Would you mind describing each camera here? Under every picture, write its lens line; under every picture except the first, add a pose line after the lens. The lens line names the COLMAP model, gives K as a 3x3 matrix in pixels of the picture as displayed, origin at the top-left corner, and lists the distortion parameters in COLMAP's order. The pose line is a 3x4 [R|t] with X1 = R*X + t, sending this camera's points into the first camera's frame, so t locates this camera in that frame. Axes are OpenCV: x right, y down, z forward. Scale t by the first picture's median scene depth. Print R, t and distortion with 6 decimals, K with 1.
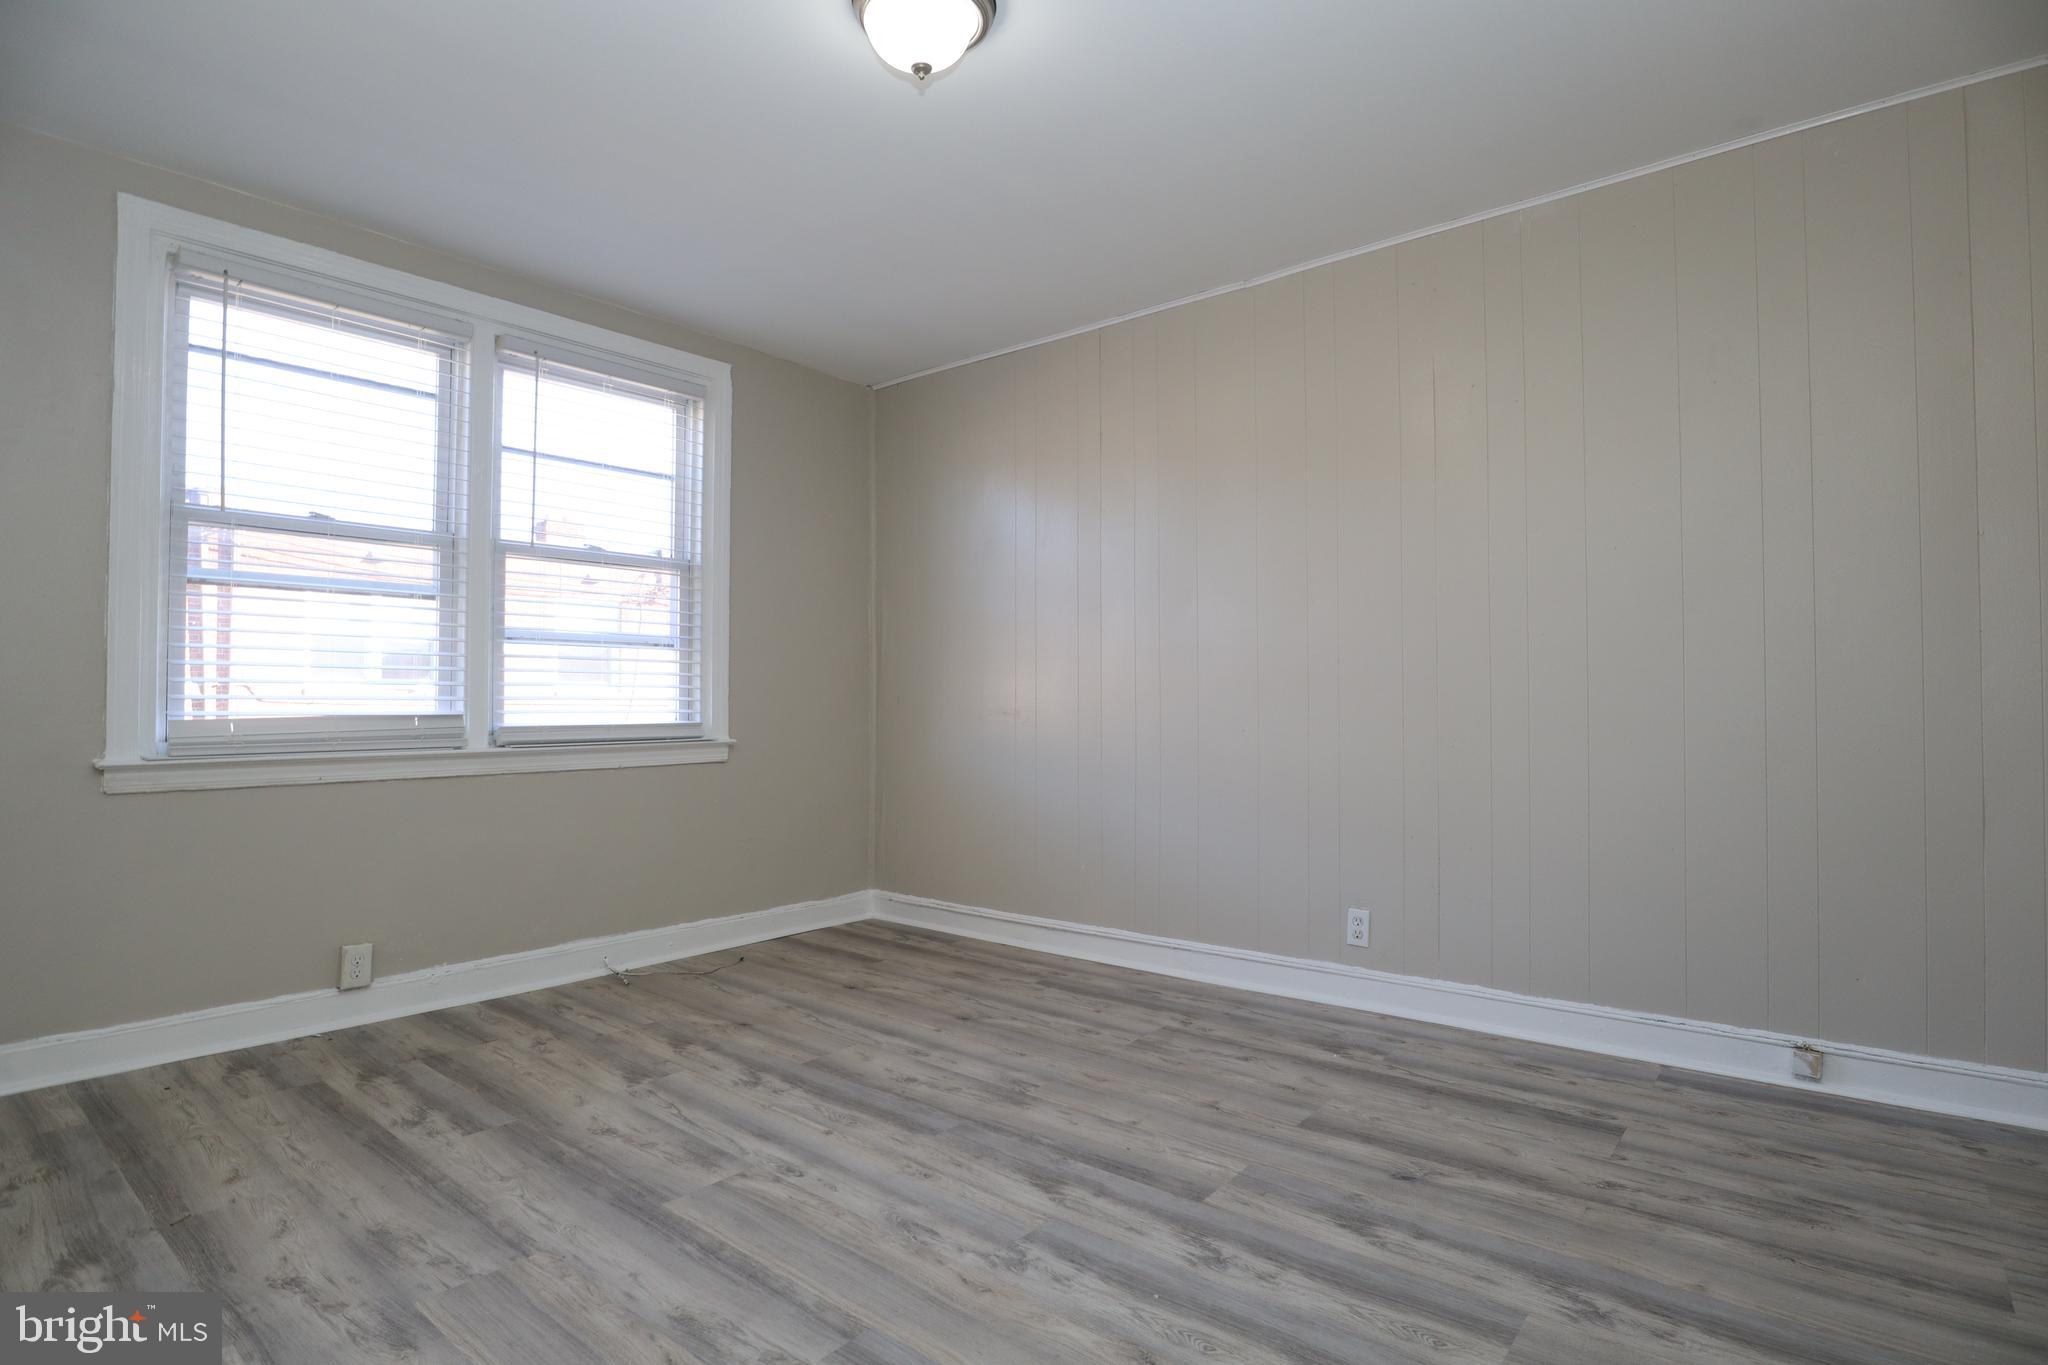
lens RADIAL K [[1033.5, 0, 1035.3], [0, 1033.5, 691.8], [0, 0, 1]] dist [-0.041835, 0.008813]
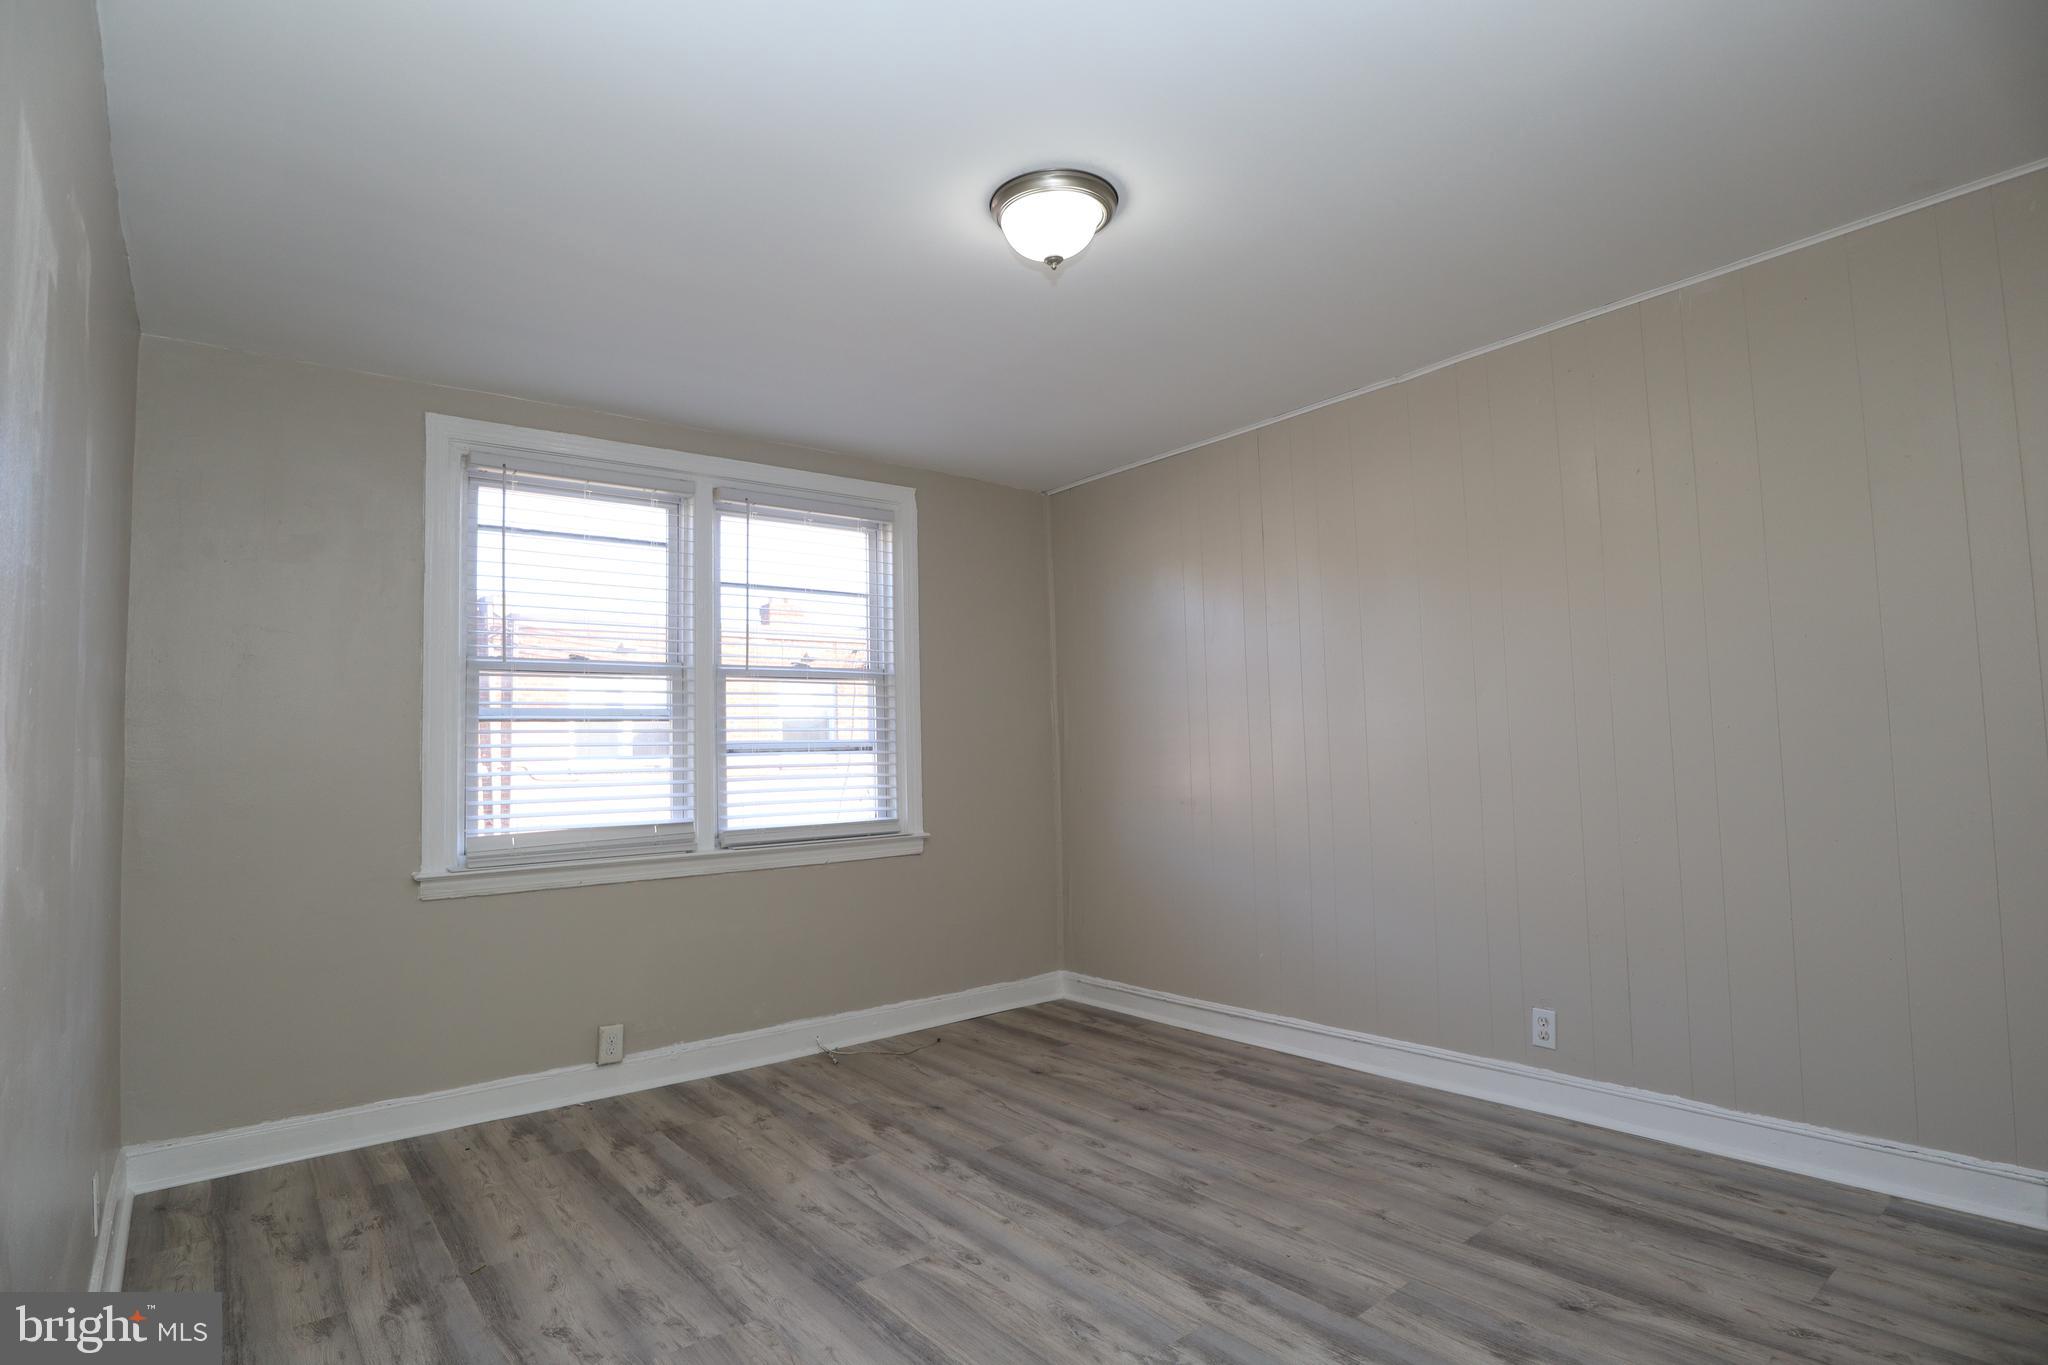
lens RADIAL K [[1034.1, 0, 1025.4], [0, 1034.1, 695.2], [0, 0, 1]] dist [-0.042289, 0.011550]
pose [[0.977841, -0.039625, -0.205565, 0.056378], [0.030311, 0.998375, -0.048264, -0.065646], [0.207143, 0.040963, 0.977453, -0.069373]]
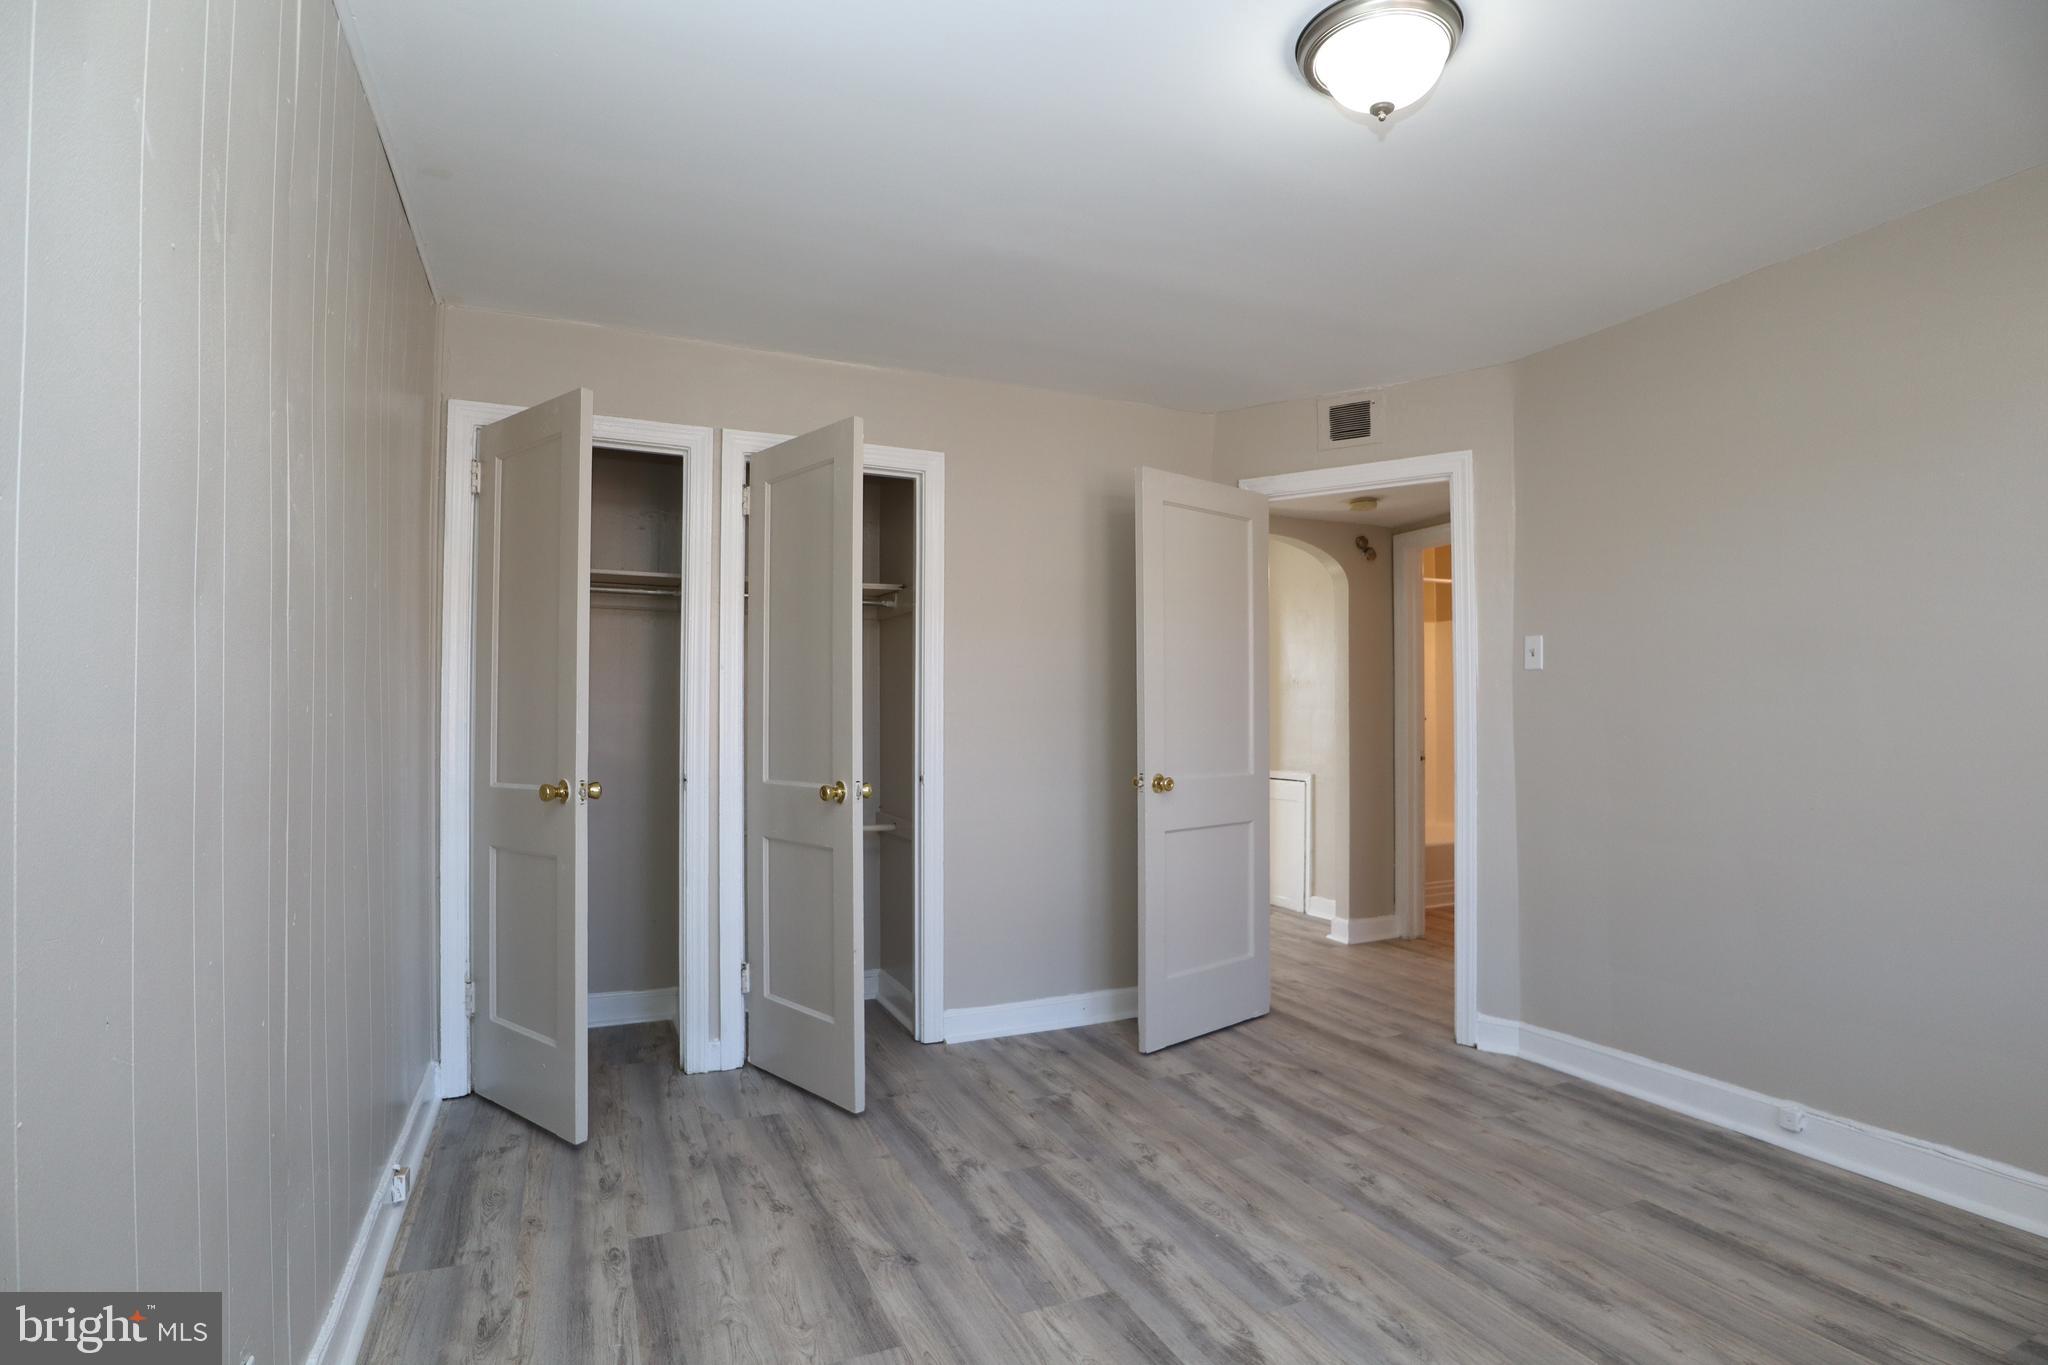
lens RADIAL K [[1044.4, 0, 1032.2], [0, 1044.4, 693.9], [0, 0, 1]] dist [-0.045701, 0.015528]
pose [[-0.893220, 0.013169, 0.449426, -0.186729], [-0.000270, 0.999555, -0.029824, -0.056730], [-0.449619, -0.026761, -0.892819, 1.526526]]
